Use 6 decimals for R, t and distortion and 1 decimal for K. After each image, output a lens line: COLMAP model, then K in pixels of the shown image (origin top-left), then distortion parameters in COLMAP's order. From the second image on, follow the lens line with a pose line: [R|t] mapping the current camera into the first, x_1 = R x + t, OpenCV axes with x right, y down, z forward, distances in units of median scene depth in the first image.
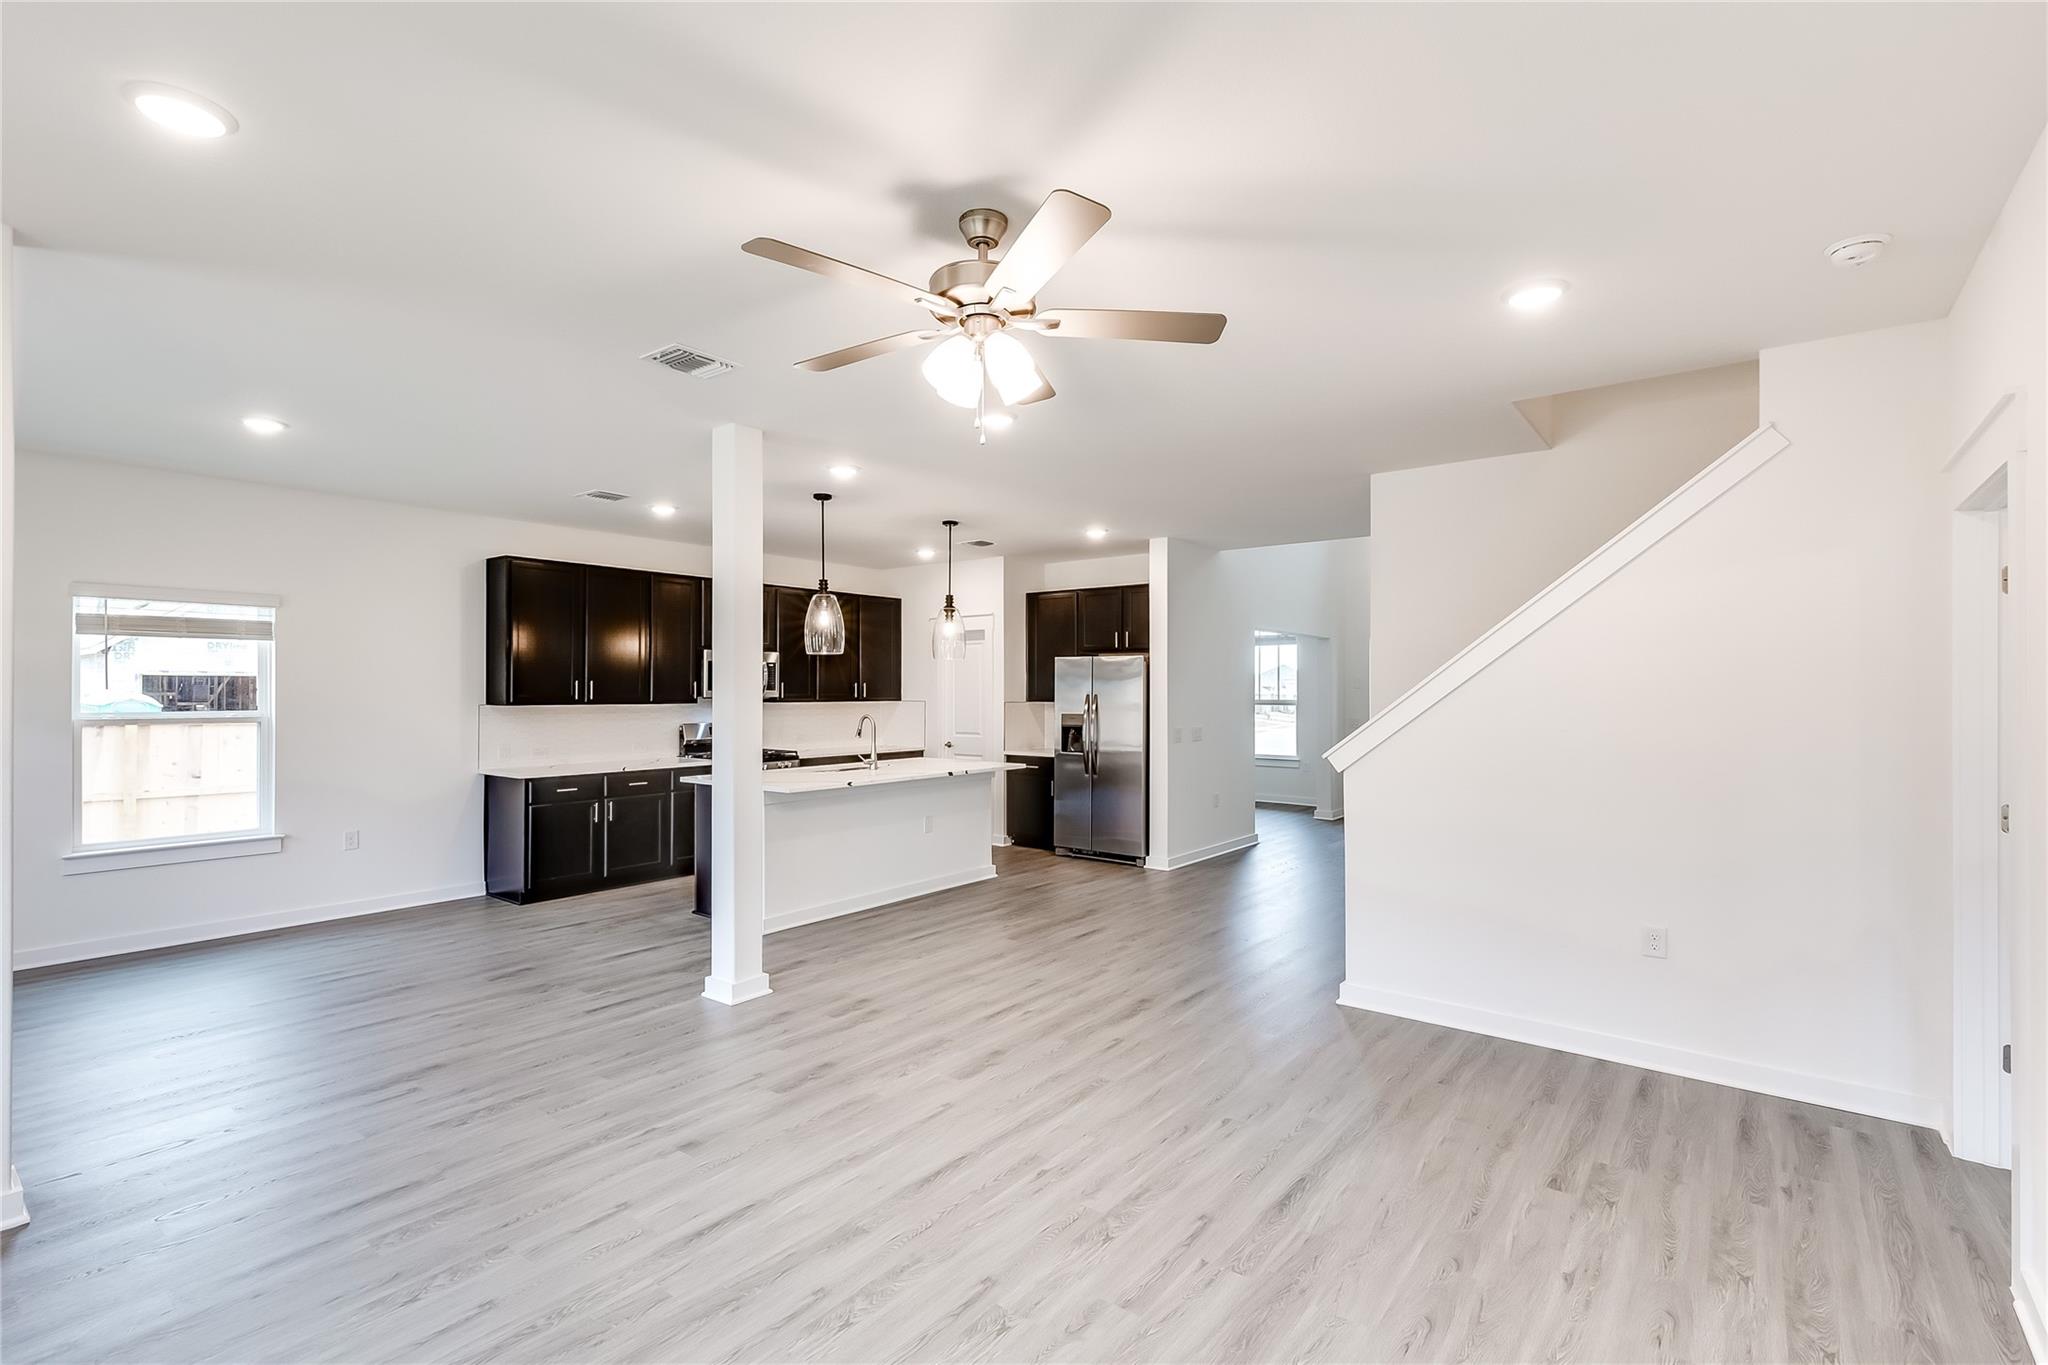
lens RADIAL K [[926.3, 0, 1021.1], [0, 926.3, 690.1], [0, 0, 1]] dist [0.006702, -0.000475]
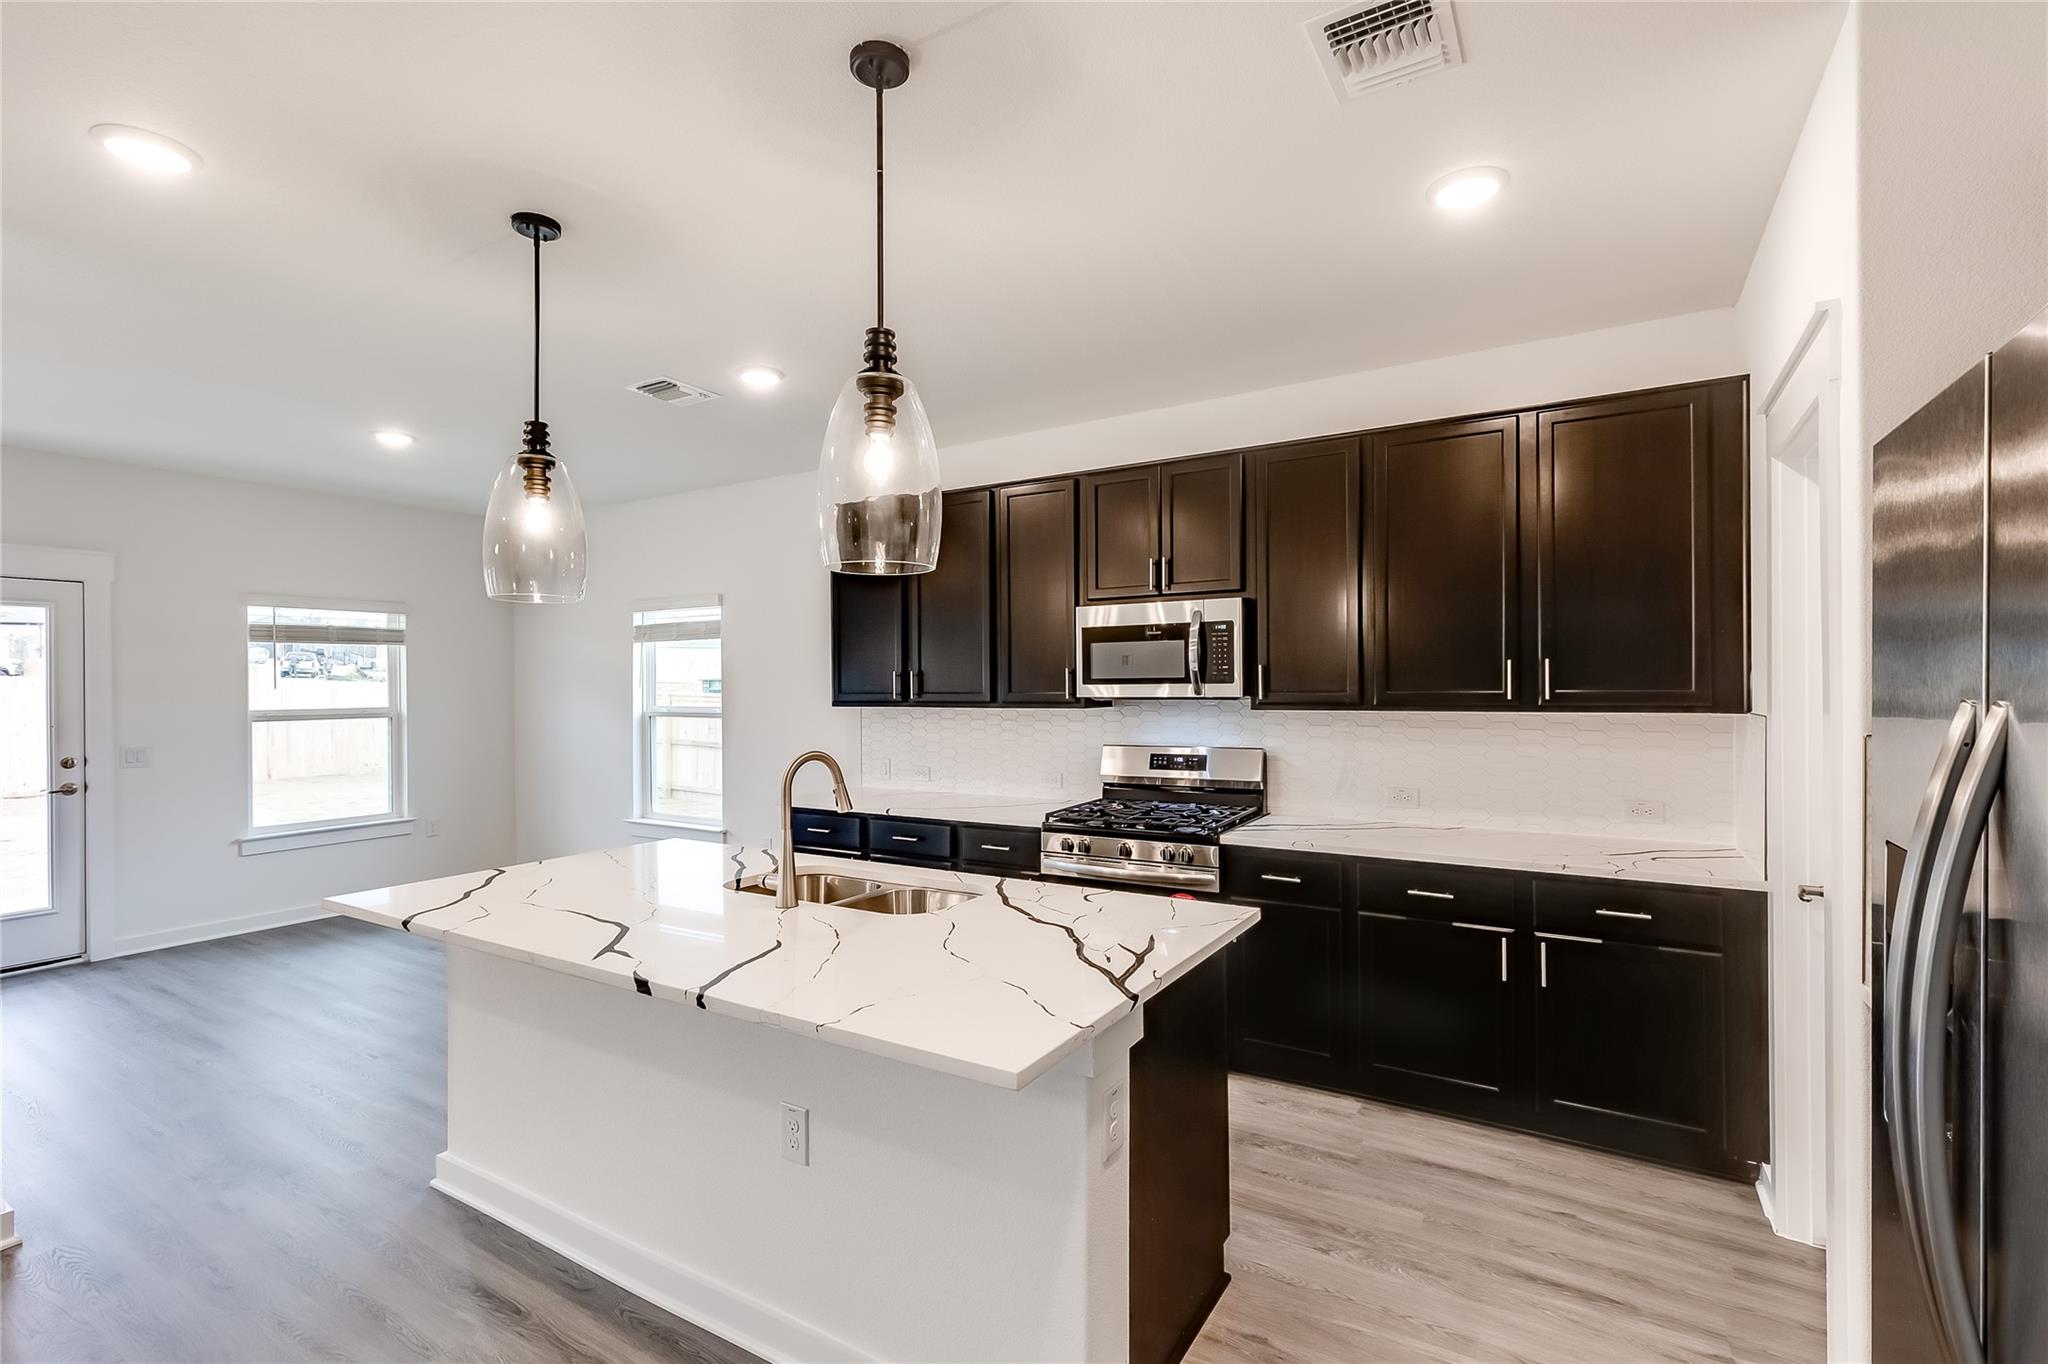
lens RADIAL K [[926.3, 0, 1028.1], [0, 926.3, 687.6], [0, 0, 1]] dist [0.006702, -0.000475]
pose [[0.112613, 0.001278, -0.993638, 0.316296], [0.008729, 0.999959, 0.002275, 0.001714], [0.993601, -0.008929, 0.112597, 1.616608]]
